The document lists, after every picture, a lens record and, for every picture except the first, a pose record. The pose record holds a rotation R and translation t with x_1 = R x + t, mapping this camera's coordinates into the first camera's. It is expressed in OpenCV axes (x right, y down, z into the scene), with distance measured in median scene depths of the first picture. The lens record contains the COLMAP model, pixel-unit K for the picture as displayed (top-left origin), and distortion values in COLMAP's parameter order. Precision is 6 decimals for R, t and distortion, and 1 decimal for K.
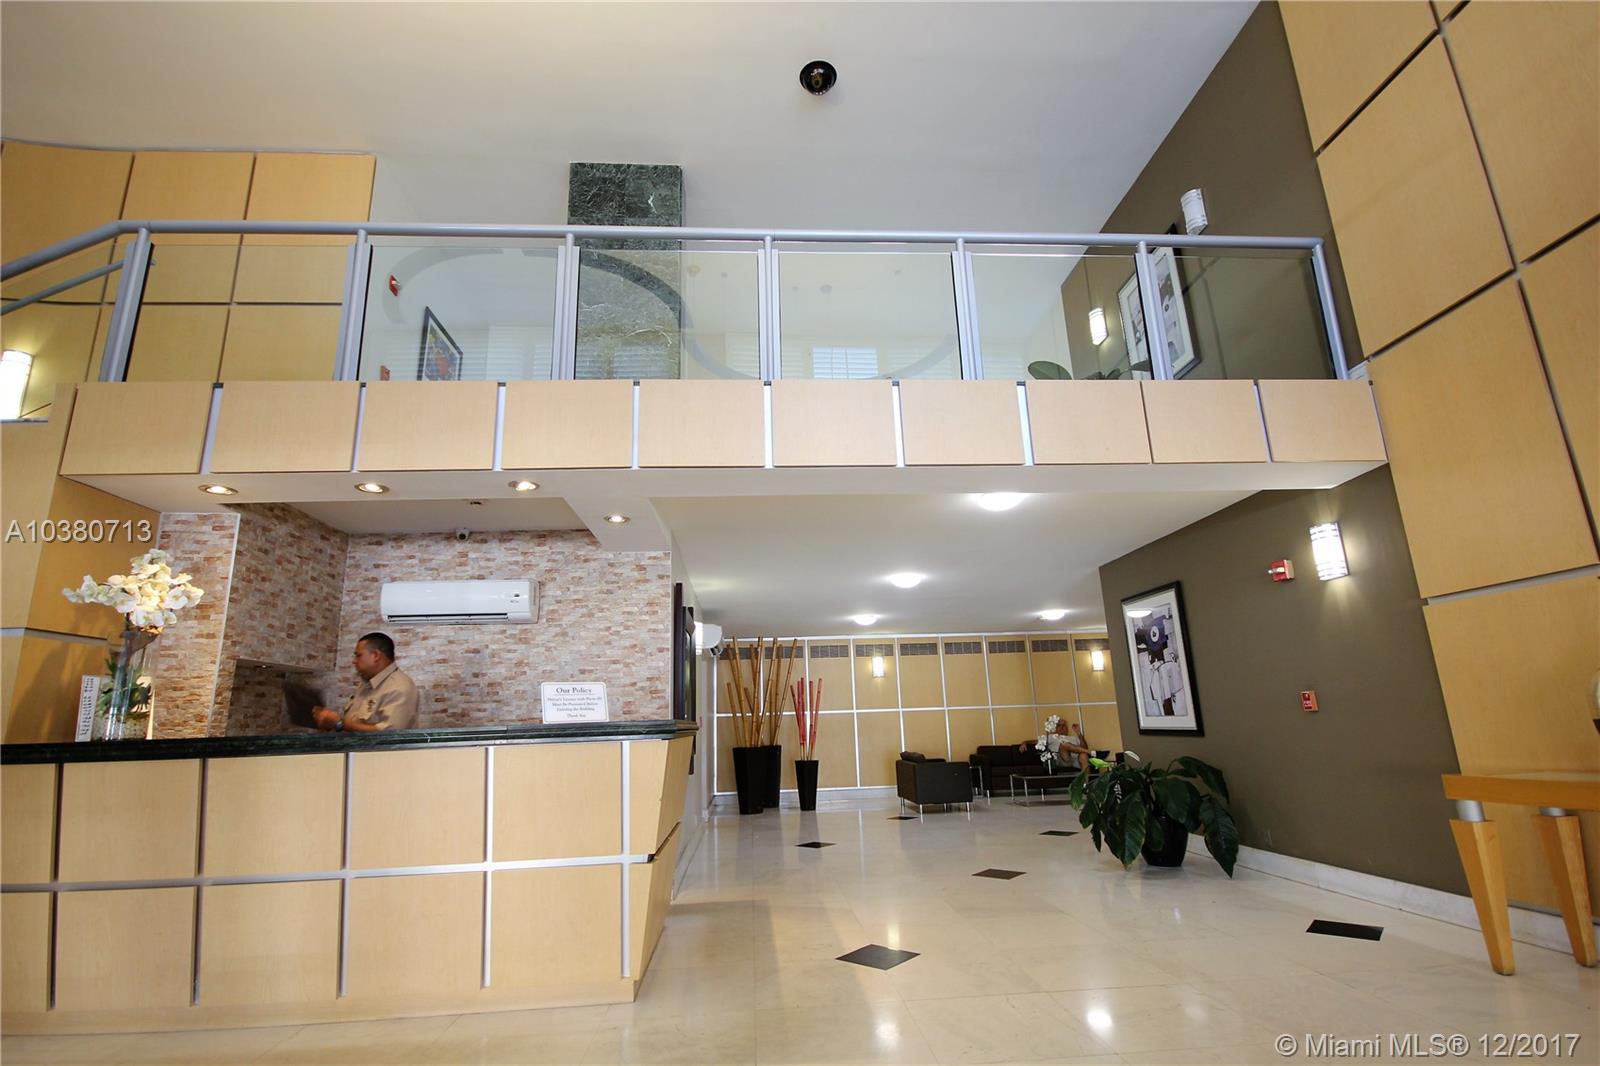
lens RADIAL K [[740.4, 0, 806.0], [0, 740.4, 548.2], [0, 0, 1]] dist [0.015900, -0.014975]
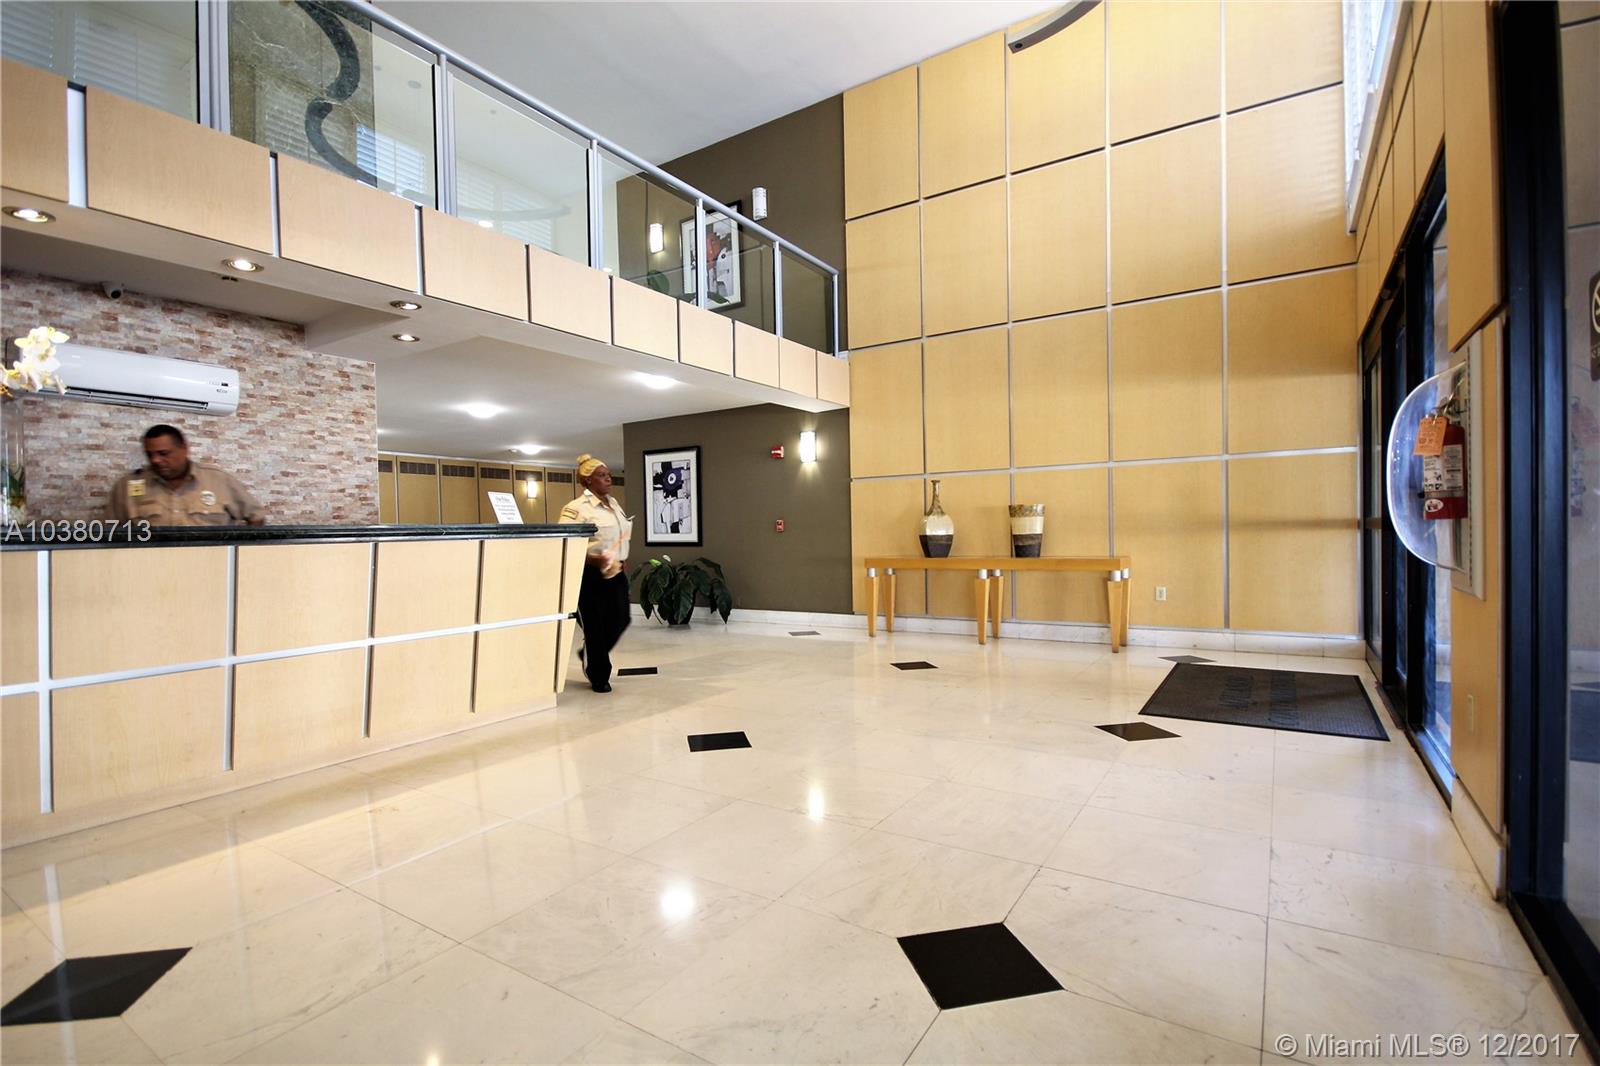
lens RADIAL K [[740.4, 0, 806.0], [0, 740.4, 548.2], [0, 0, 1]] dist [0.015900, -0.014975]
pose [[0.600437, 0.005665, 0.799652, -0.651220], [-0.189398, 0.972530, 0.135324, 0.001297], [-0.776920, -0.232707, 0.585016, -0.109994]]
